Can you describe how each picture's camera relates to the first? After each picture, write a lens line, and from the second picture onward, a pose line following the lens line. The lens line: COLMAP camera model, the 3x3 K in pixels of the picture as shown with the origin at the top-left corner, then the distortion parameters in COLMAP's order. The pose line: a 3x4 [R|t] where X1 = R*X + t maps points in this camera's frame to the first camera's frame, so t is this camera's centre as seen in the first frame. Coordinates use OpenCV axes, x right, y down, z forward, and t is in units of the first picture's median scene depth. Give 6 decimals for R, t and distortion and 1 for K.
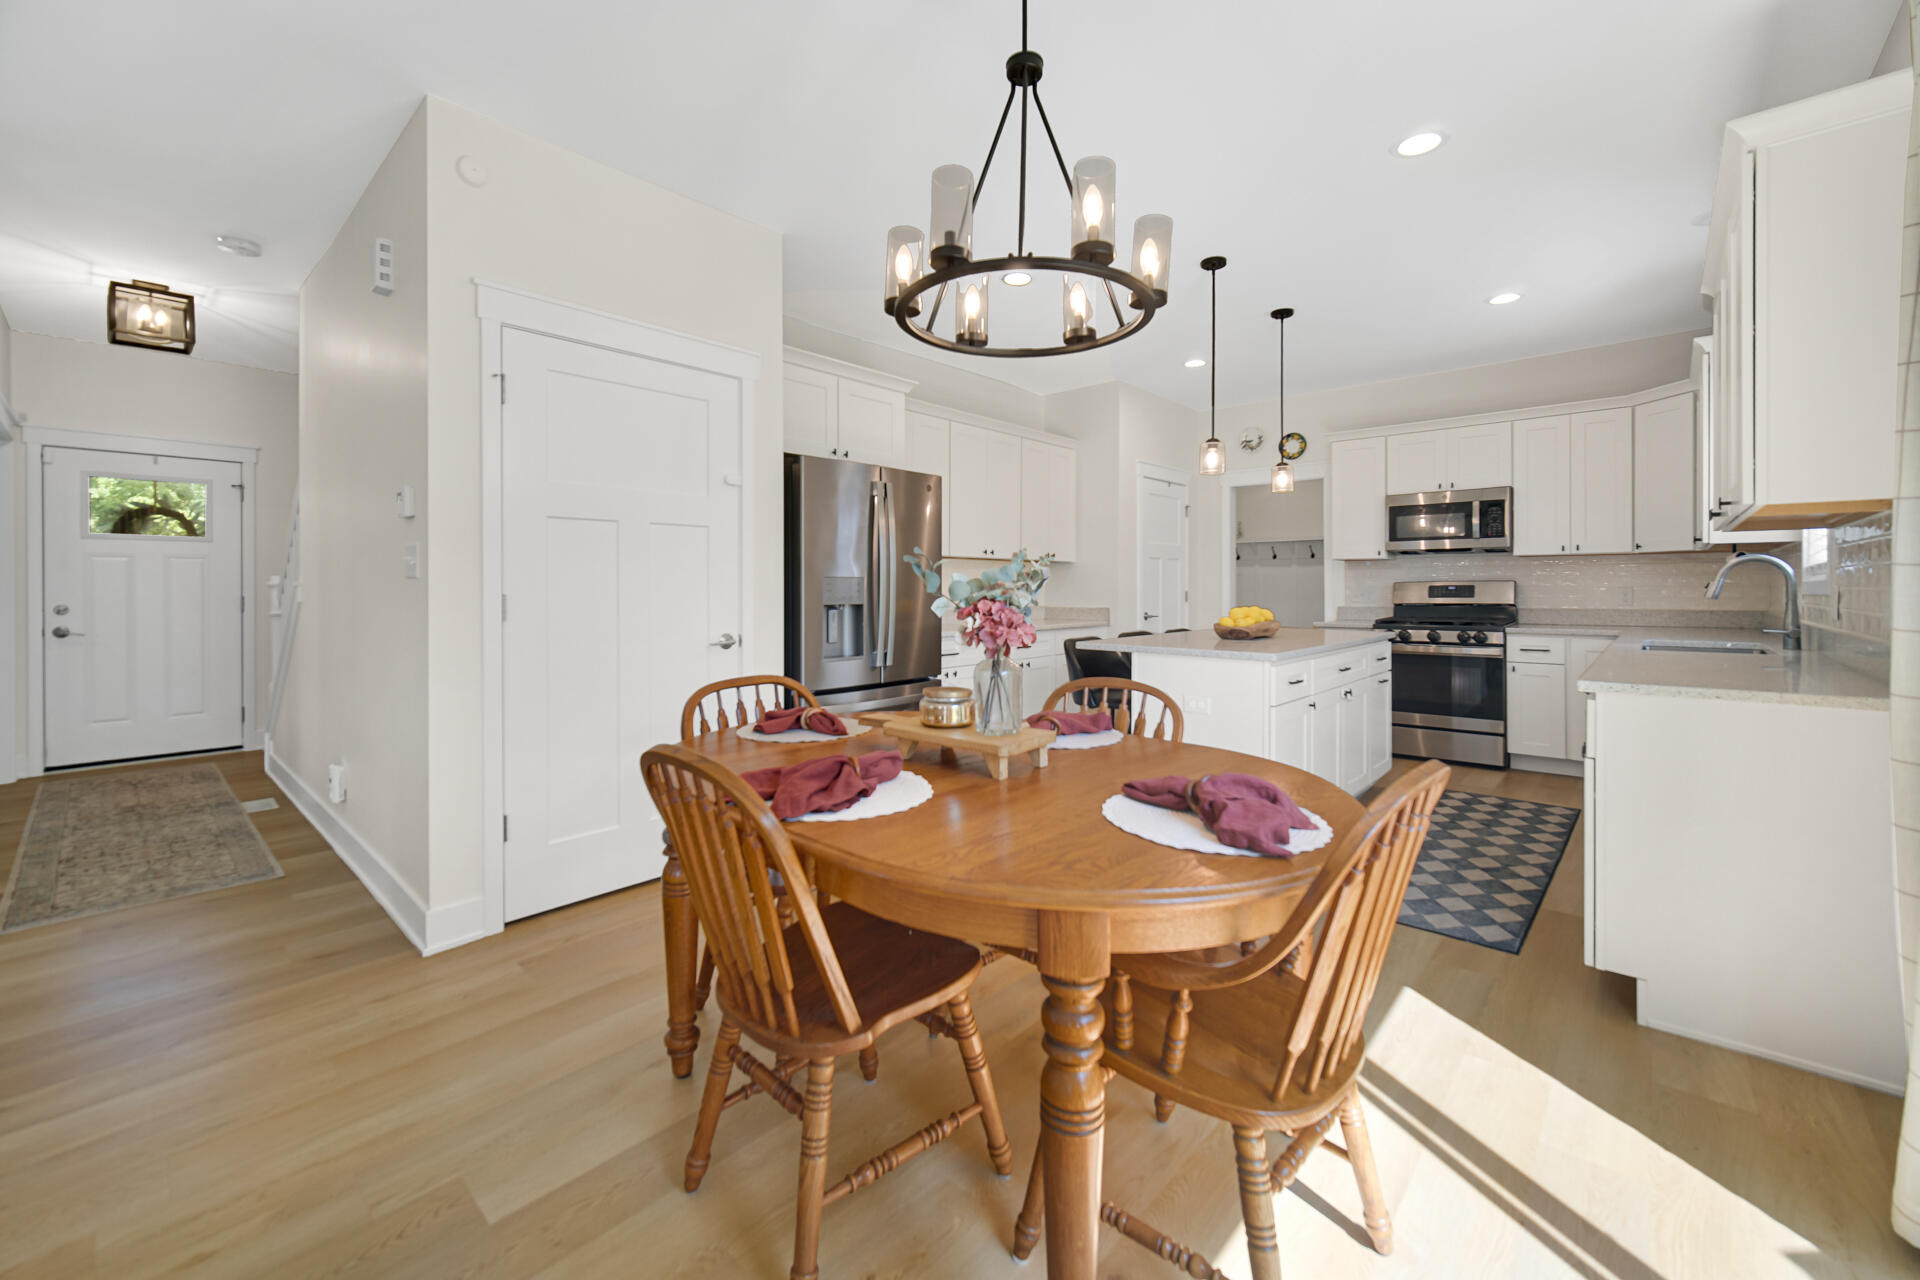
lens RADIAL K [[773.2, 0, 971.6], [0, 773.2, 585.7], [0, 0, 1]] dist [-0.000618, -0.000178]
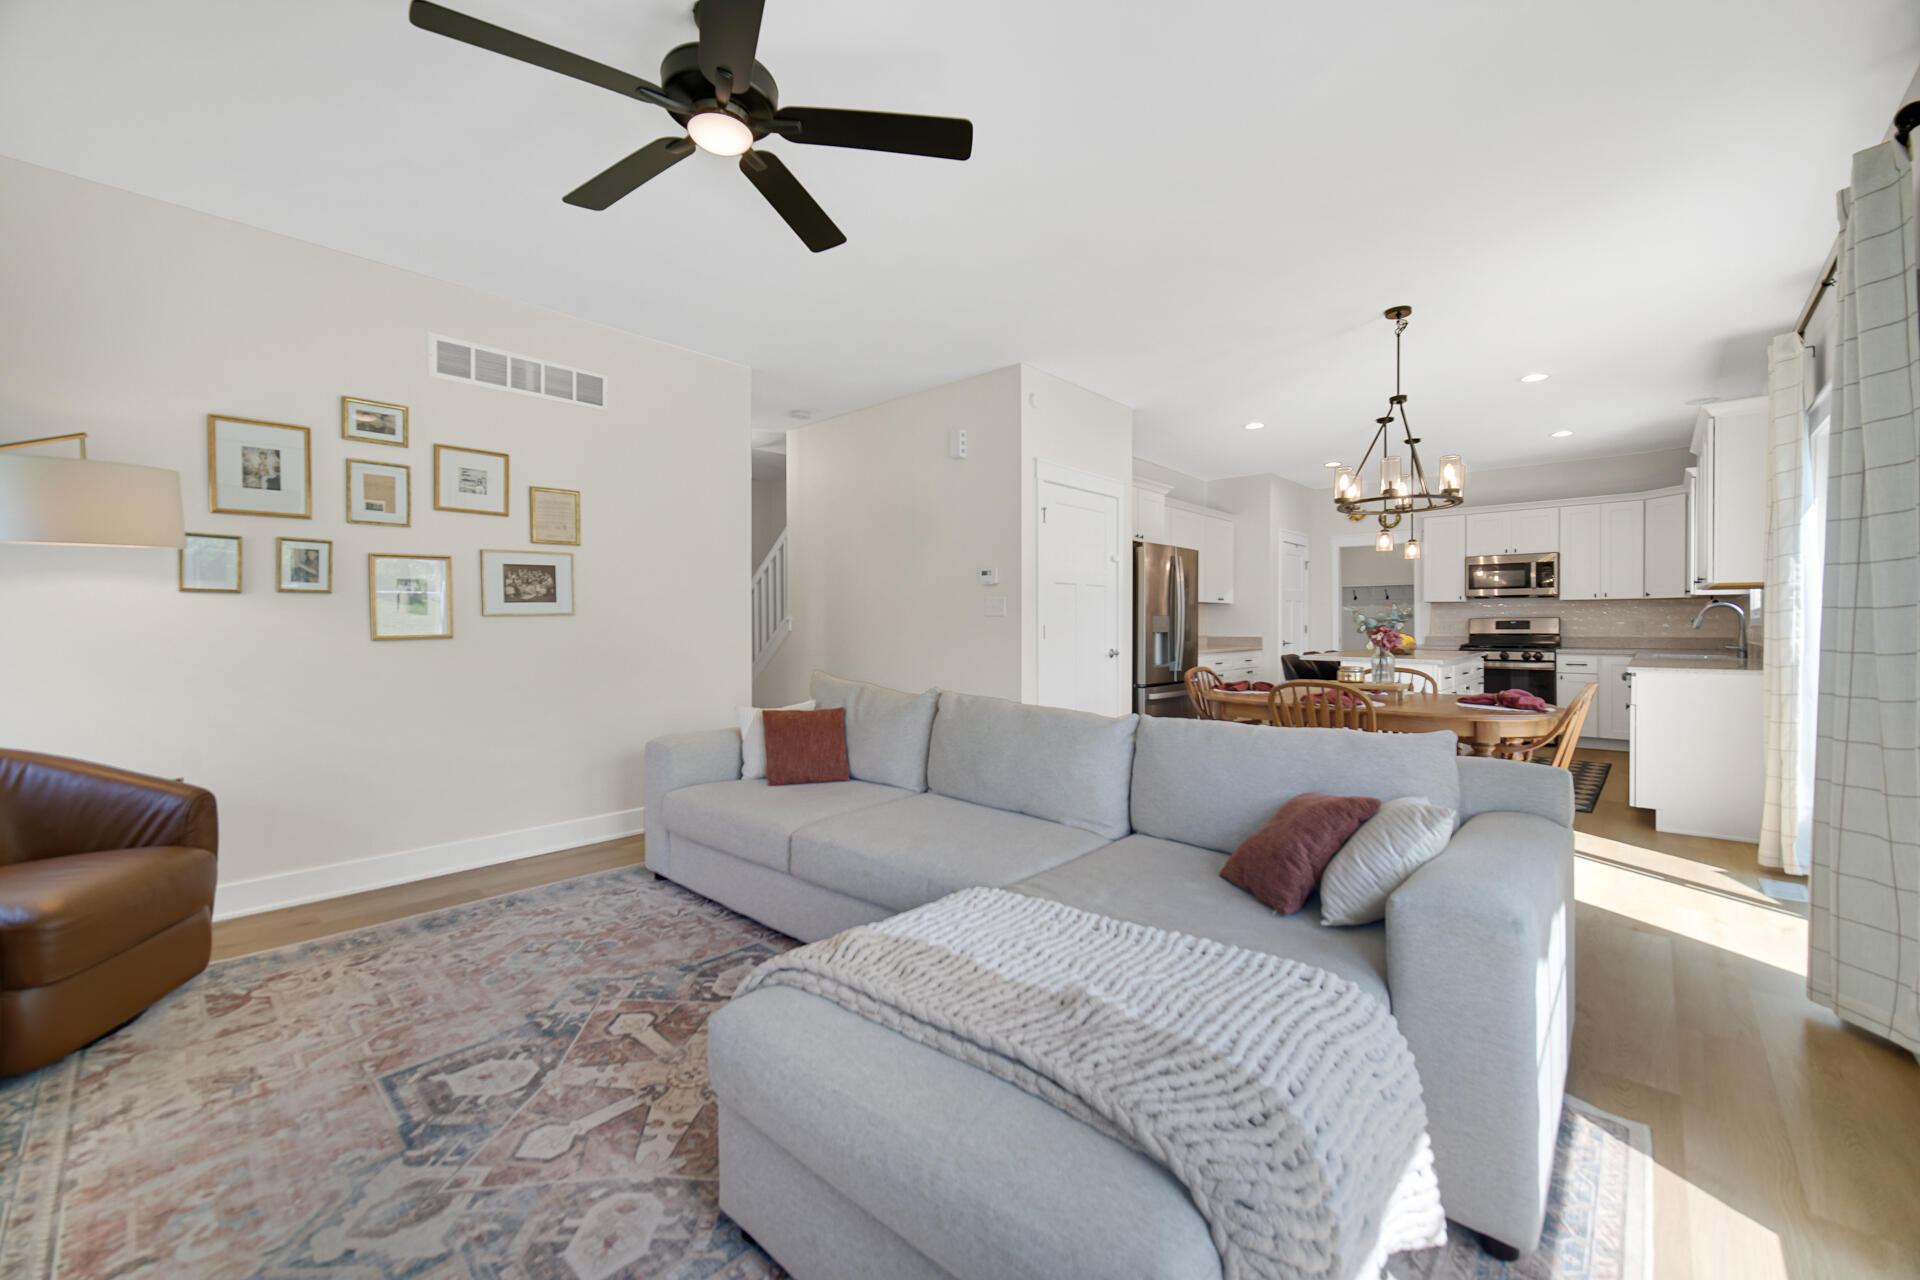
lens RADIAL K [[762.3, 0, 964.5], [0, 762.3, 623.8], [0, 0, 1]] dist [0.000864, 0.000248]
pose [[0.999982, 0.001955, -0.005721, -0.412840], [-0.001929, 0.999988, 0.004561, 0.000988], [0.005730, -0.004550, 0.999973, -0.444071]]
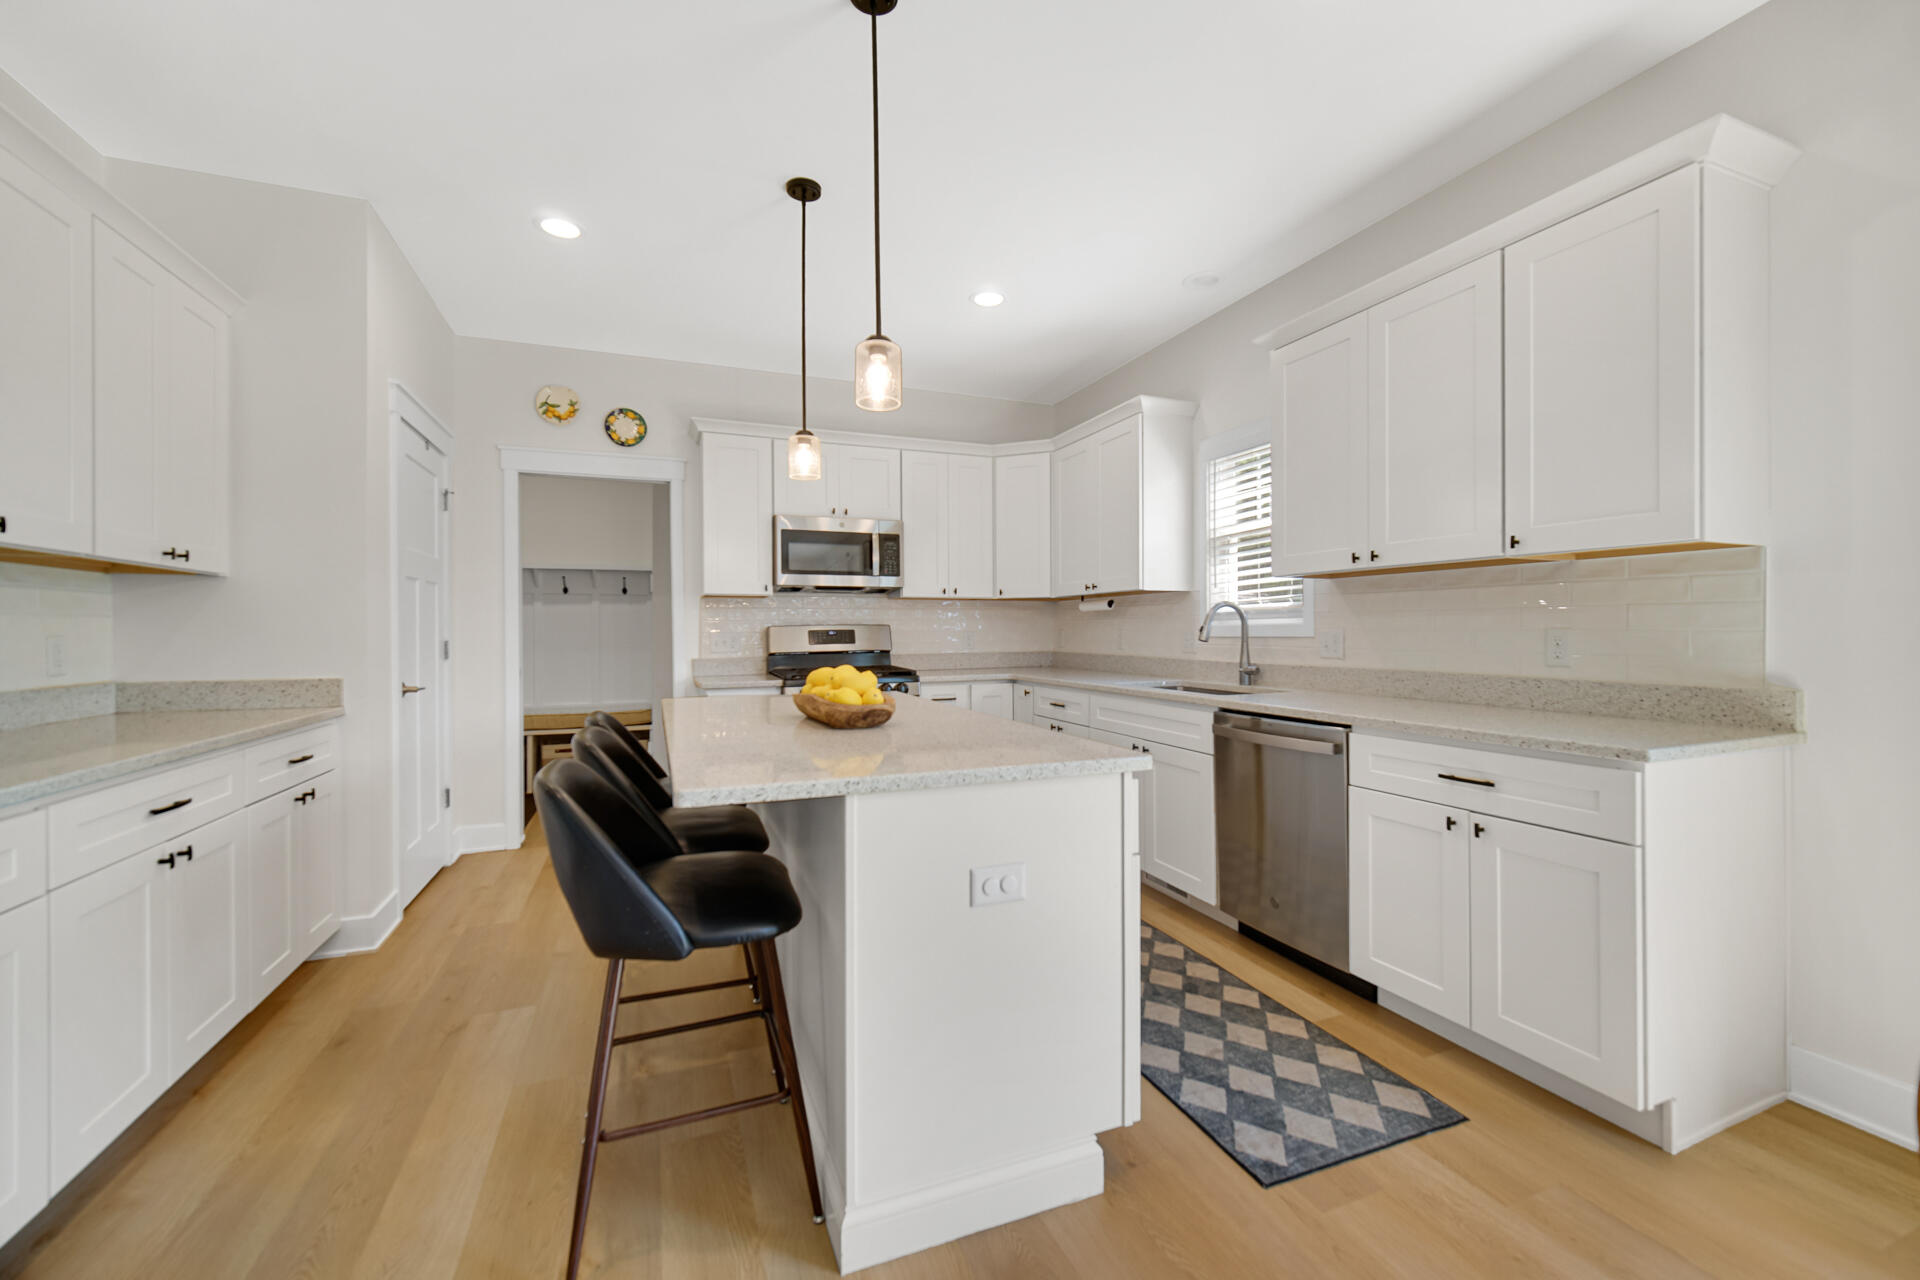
lens RADIAL K [[772.7, 0, 960.0], [0, 772.7, 640.0], [0, 0, 1]] dist [0.000067, -0.000037]
pose [[0.443596, -0.013311, 0.896128, -0.088084], [0.002223, 0.999903, 0.013752, -0.000801], [-0.896224, -0.004108, 0.443583, 0.540233]]
